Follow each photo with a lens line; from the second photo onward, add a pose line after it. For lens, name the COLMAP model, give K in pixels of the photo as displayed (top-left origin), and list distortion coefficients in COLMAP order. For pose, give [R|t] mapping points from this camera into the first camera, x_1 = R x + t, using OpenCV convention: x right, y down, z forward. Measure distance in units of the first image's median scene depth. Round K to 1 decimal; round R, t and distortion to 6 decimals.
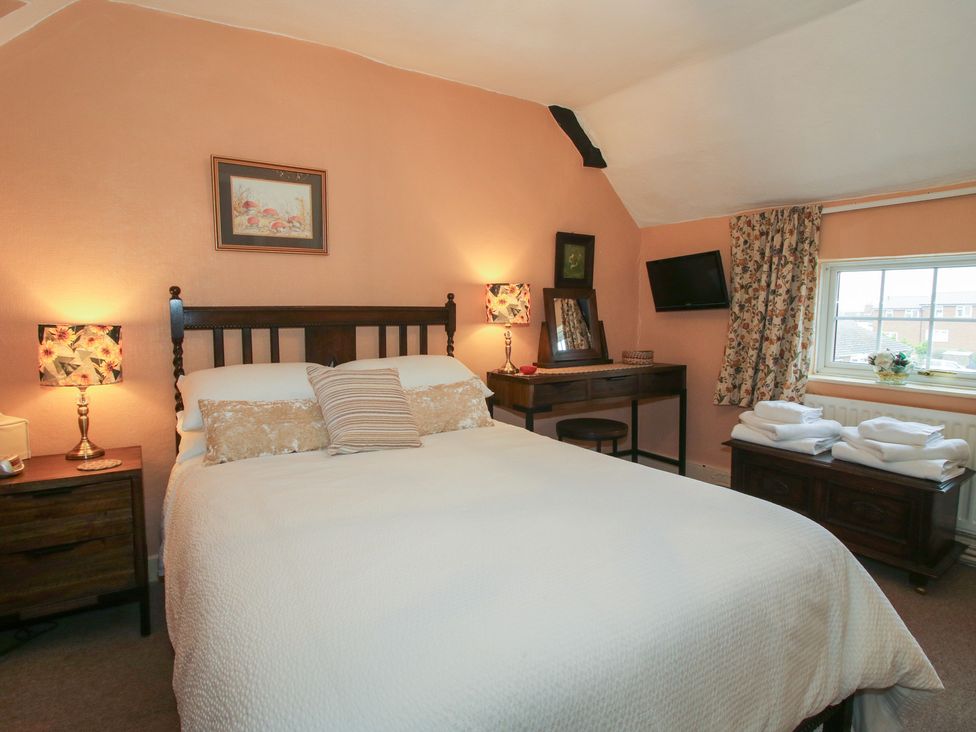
lens RADIAL K [[518.9, 0, 477.6], [0, 518.9, 358.3], [0, 0, 1]] dist [0.002775, -0.016345]
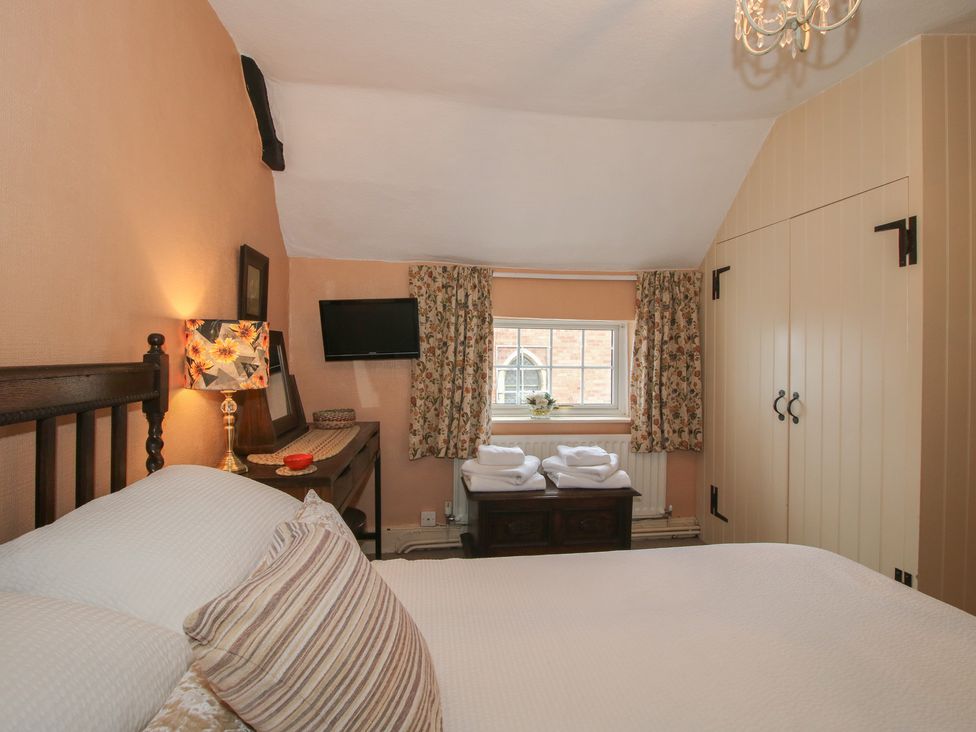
lens RADIAL K [[507.0, 0, 477.9], [0, 507.0, 360.4], [0, 0, 1]] dist [0.001046, -0.014491]
pose [[0.445906, -0.013400, 0.894980, -0.332581], [0.071352, 0.997238, -0.020619, -0.068272], [-0.892231, 0.073053, 0.445630, 0.504645]]
